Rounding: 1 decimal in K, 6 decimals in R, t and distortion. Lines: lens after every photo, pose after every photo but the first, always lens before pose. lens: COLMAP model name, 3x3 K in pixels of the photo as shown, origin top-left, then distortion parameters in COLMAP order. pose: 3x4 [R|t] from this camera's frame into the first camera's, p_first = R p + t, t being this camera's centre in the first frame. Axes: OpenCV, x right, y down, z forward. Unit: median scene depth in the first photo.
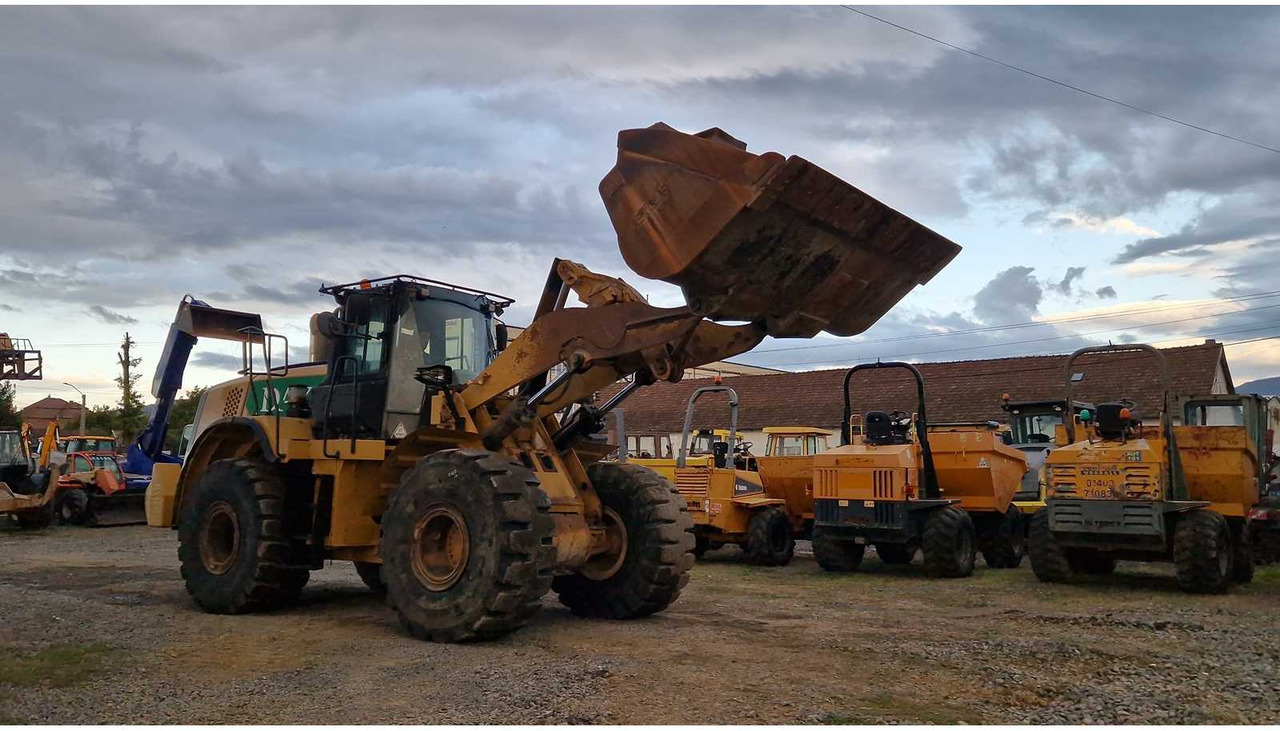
lens RADIAL K [[1083.9, 0, 633.7], [0, 1083.9, 328.5], [0, 0, 1]] dist [0.102230, -0.098867]
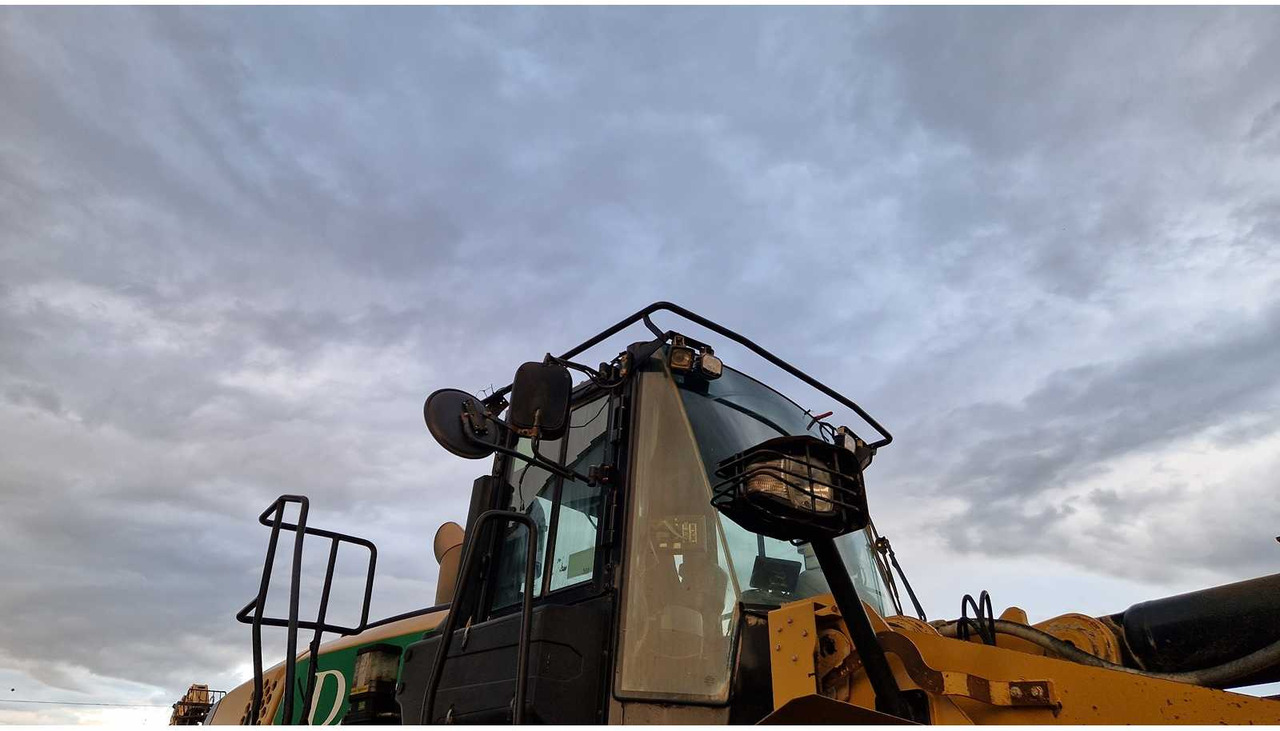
lens RADIAL K [[846.3, 0, 627.4], [0, 846.3, 368.8], [0, 0, 1]] dist [0.068939, -0.020236]
pose [[0.983586, -0.063128, -0.169040, -0.116395], [-0.005611, 0.925652, -0.378335, 0.053010], [0.180355, 0.373073, 0.910104, 0.489534]]
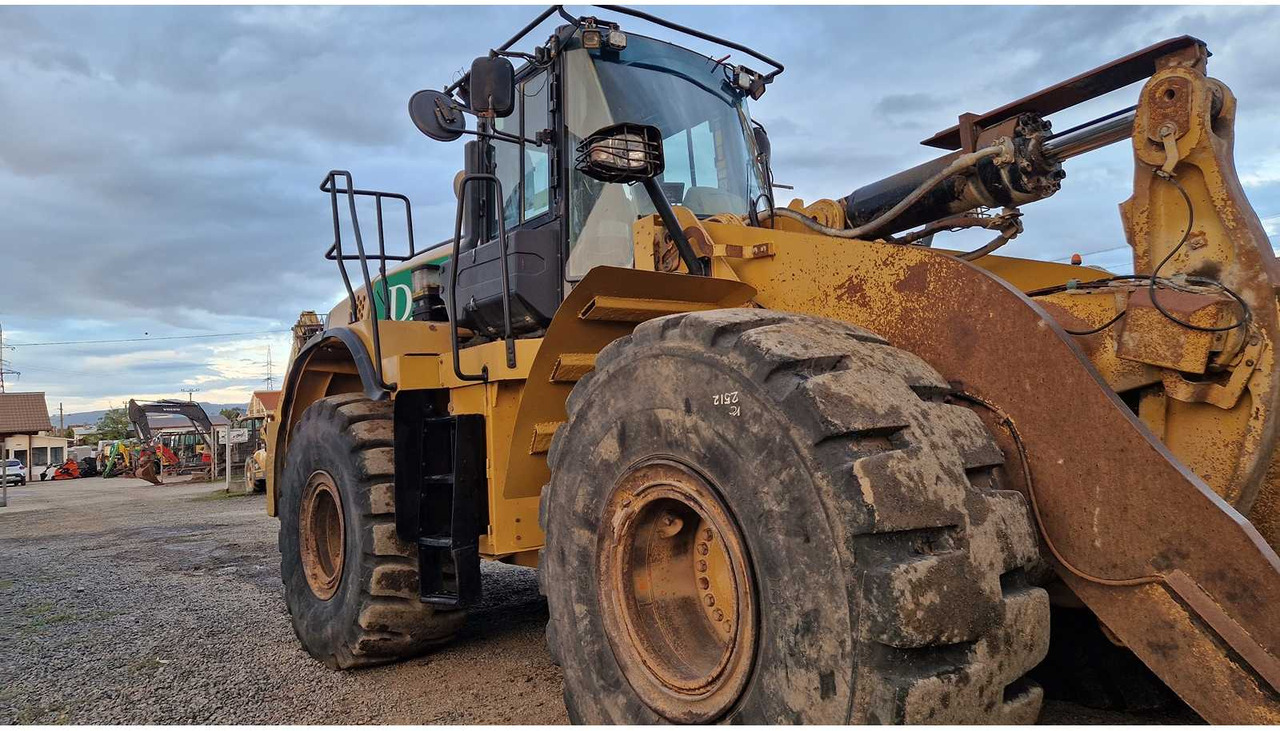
lens RADIAL K [[852.6, 0, 627.9], [0, 852.6, 348.5], [0, 0, 1]] dist [0.081698, -0.069044]
pose [[0.961369, -0.084136, -0.262088, -0.066856], [0.098380, 0.994275, 0.041687, 0.060653], [0.257080, -0.065860, 0.964143, 0.414016]]
